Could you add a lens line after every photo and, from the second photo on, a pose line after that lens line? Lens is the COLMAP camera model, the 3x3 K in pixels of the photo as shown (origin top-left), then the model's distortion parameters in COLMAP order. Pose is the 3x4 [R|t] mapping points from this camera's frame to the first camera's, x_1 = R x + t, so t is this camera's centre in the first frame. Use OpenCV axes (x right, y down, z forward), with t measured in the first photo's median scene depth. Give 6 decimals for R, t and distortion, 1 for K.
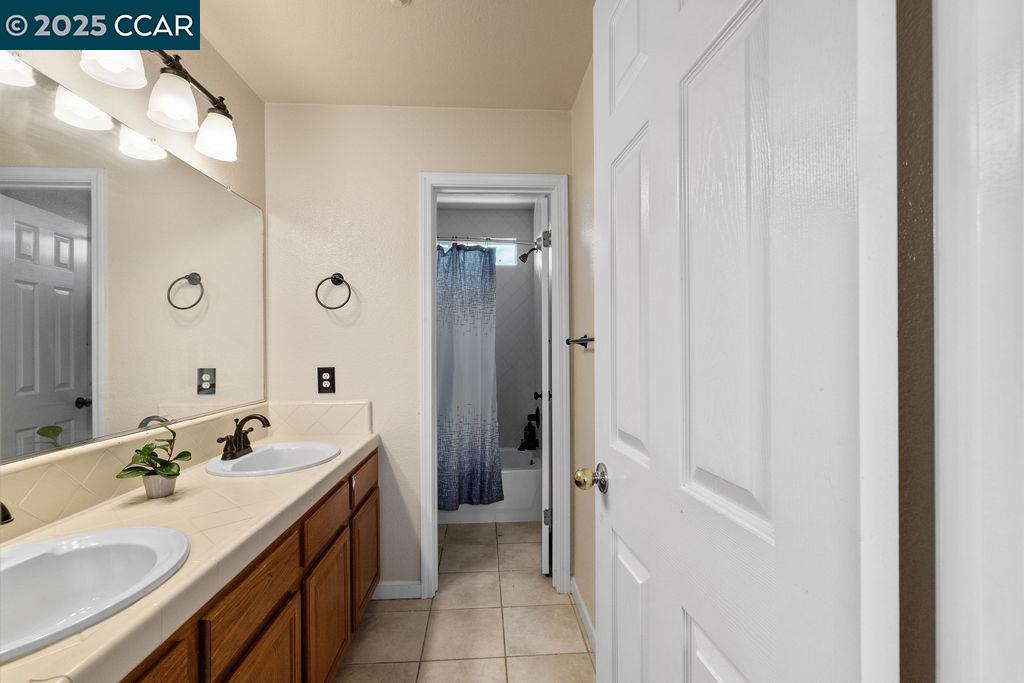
lens RADIAL K [[447.5, 0, 511.5], [0, 447.5, 344.9], [0, 0, 1]] dist [0.004196, 0.002679]
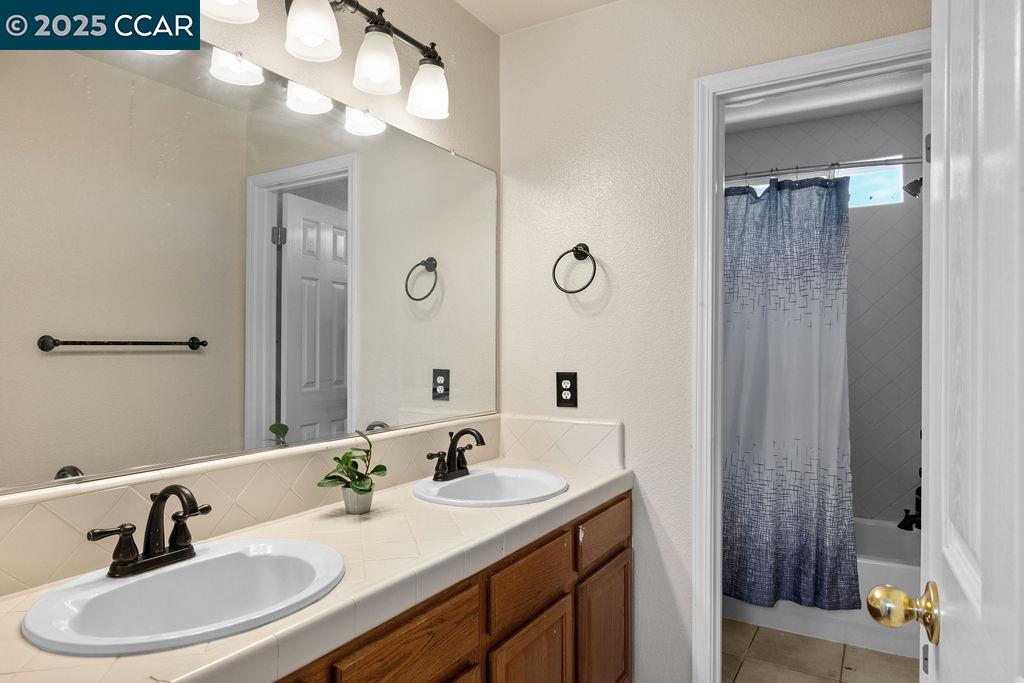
lens RADIAL K [[644.5, 0, 512.4], [0, 644.5, 343.0], [0, 0, 1]] dist [0.014094, -0.004057]
pose [[0.827374, 0.004278, -0.561635, 0.114050], [-0.002311, 0.999988, 0.004213, -0.002706], [0.561647, -0.002188, 0.827374, 0.071867]]
